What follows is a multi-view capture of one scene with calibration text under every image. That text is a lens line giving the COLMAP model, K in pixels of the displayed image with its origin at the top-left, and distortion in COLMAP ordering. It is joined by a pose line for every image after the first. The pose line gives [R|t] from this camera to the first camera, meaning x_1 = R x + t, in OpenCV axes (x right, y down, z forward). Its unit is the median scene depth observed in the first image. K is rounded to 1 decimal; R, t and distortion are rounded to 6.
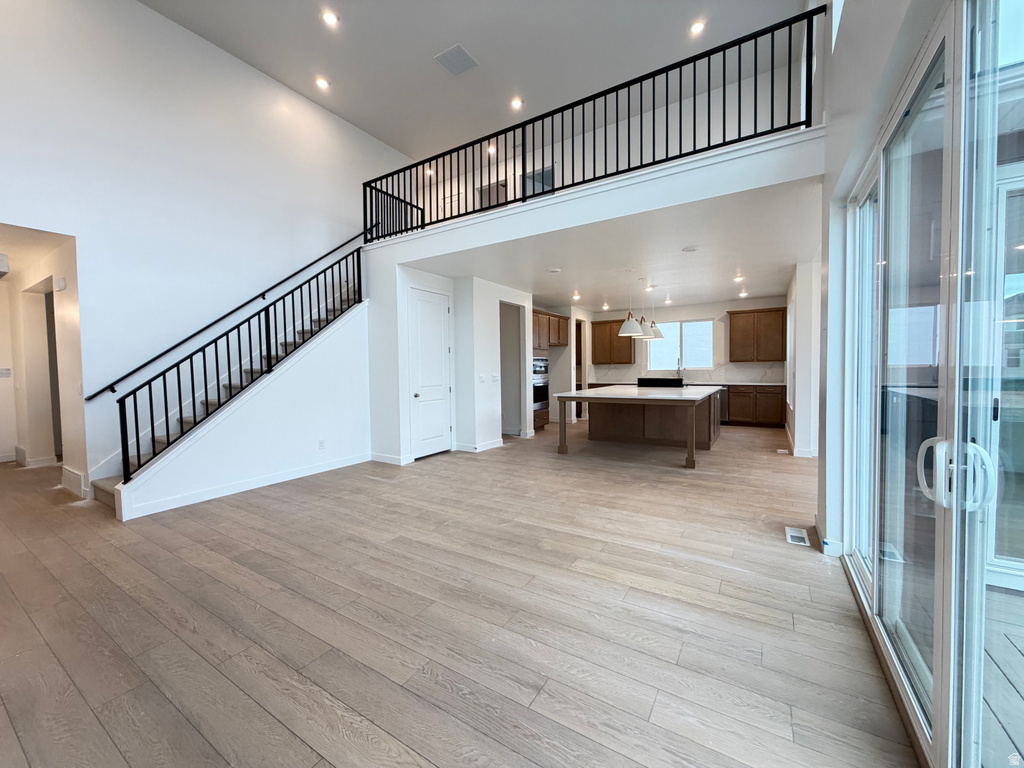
lens RADIAL K [[408.4, 0, 508.7], [0, 408.4, 382.8], [0, 0, 1]] dist [-0.003144, -0.000028]
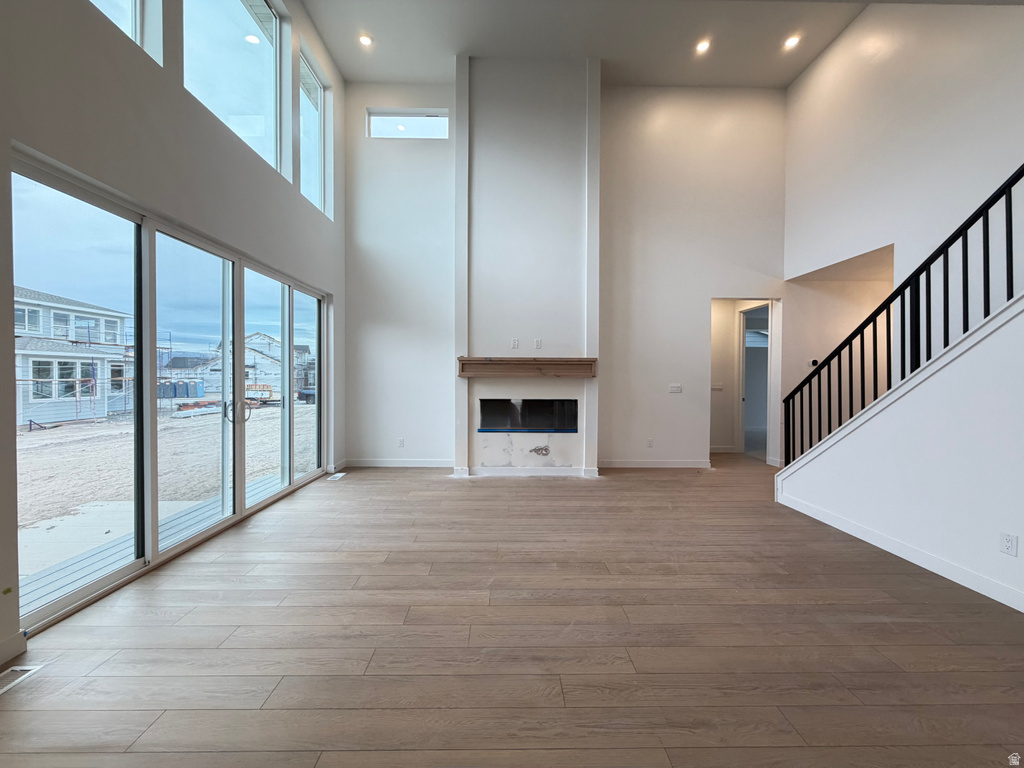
lens RADIAL K [[408.4, 0, 510.4], [0, 408.4, 378.0], [0, 0, 1]] dist [-0.003144, -0.000028]
pose [[-0.840279, 0.010341, -0.542055, 0.375685], [-0.013150, 0.999135, 0.039444, -0.064033], [0.541994, 0.040272, -0.839417, 1.671229]]
